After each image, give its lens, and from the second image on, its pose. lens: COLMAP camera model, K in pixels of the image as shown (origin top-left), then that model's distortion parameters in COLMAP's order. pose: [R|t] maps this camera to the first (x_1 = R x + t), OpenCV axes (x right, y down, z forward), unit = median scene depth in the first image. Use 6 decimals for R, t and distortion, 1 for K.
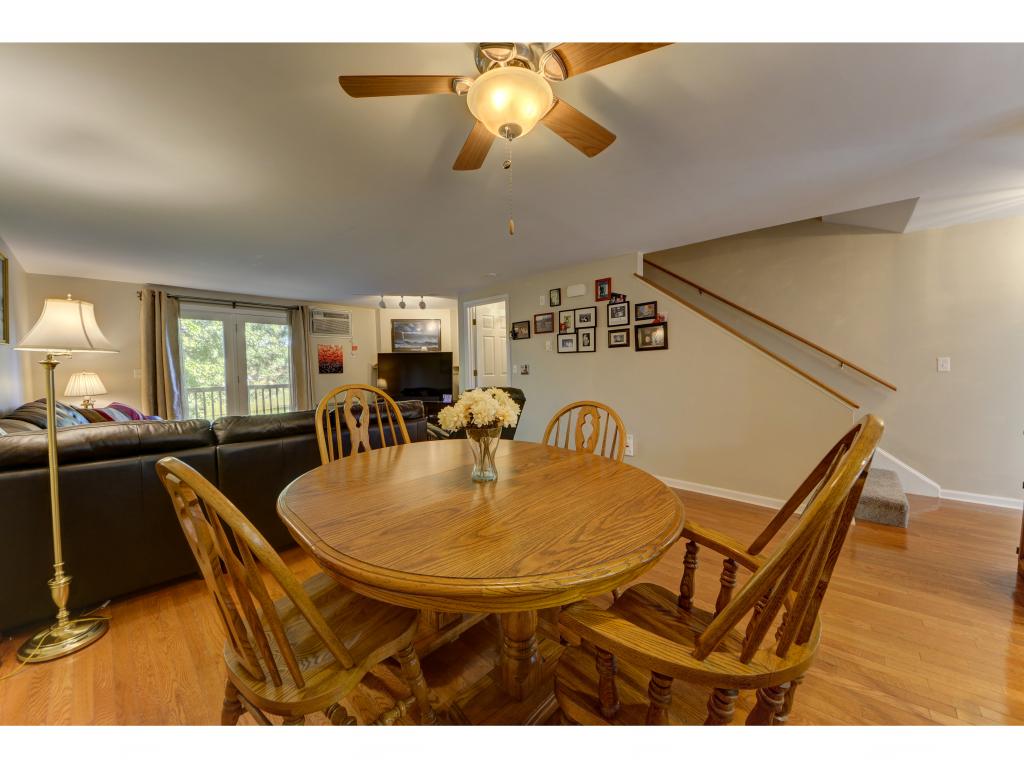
lens RADIAL K [[369.7, 0, 506.0], [0, 369.7, 382.7], [0, 0, 1]] dist [0.023224, -0.007914]
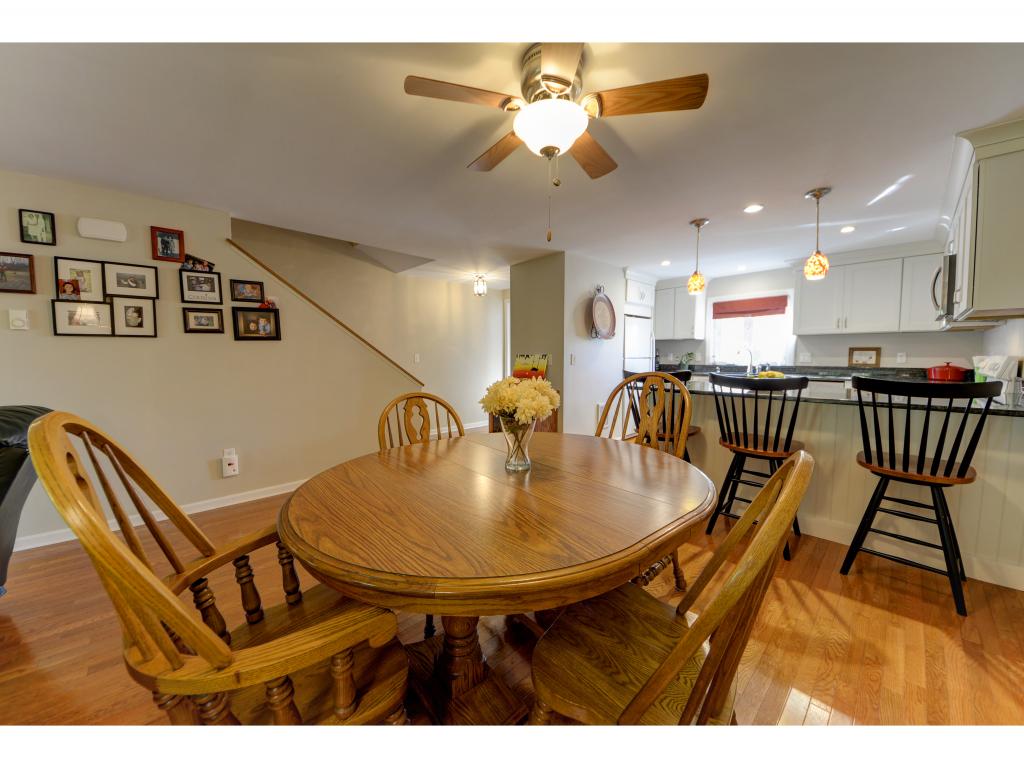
lens RADIAL K [[375.3, 0, 508.1], [0, 375.3, 380.7], [0, 0, 1]] dist [0.014071, -0.012591]
pose [[0.071001, -0.056241, 0.995889, -0.351841], [0.049355, 0.997384, 0.052807, -0.011016], [-0.996254, 0.045403, 0.073592, 0.319044]]
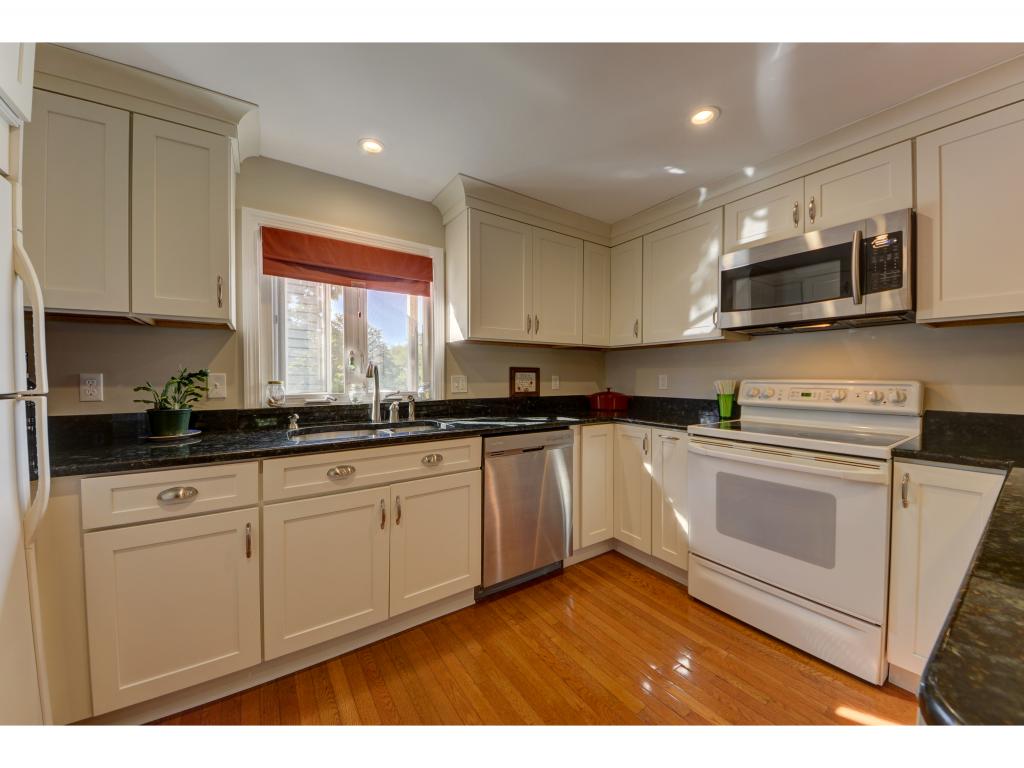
lens RADIAL K [[369.7, 0, 513.8], [0, 369.7, 382.6], [0, 0, 1]] dist [0.023532, -0.018652]
pose [[-0.974808, 0.007419, 0.222920, 0.586273], [0.021294, 0.997977, 0.059905, -0.011903], [-0.222025, 0.063143, -0.972994, 0.079024]]
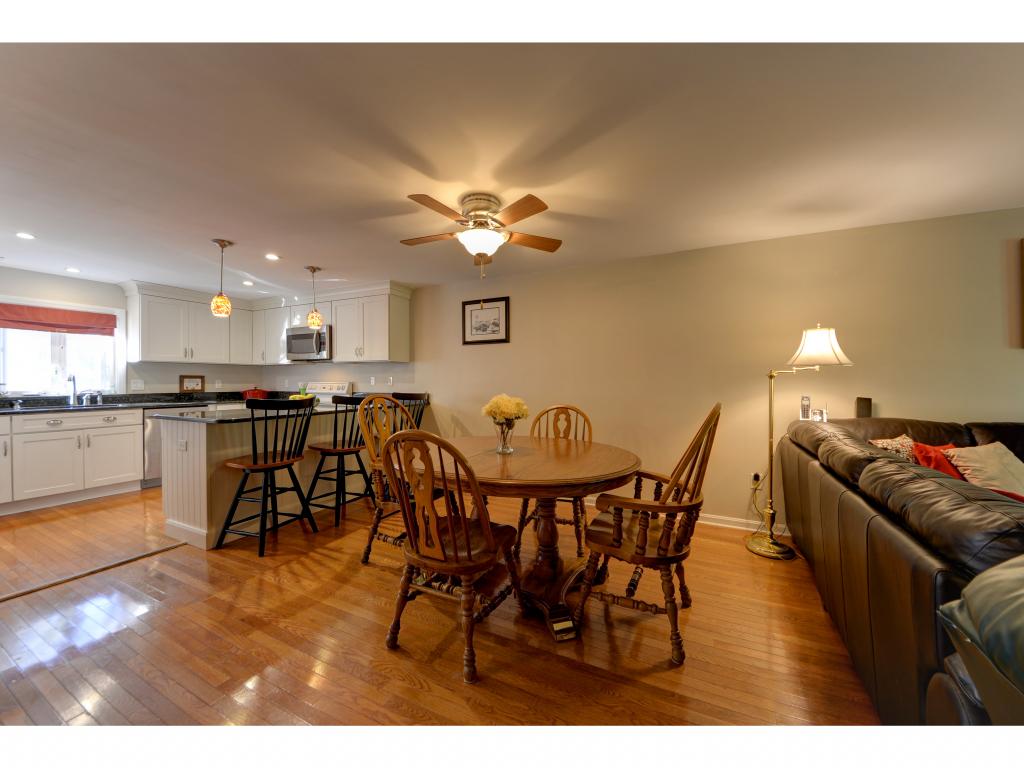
lens RADIAL K [[369.7, 0, 513.8], [0, 369.7, 382.6], [0, 0, 1]] dist [0.023532, -0.018652]
pose [[-0.954226, 0.014077, -0.298755, 0.116783], [-0.002099, 0.998552, 0.053754, -0.040848], [0.299079, 0.051920, -0.952815, 0.819121]]
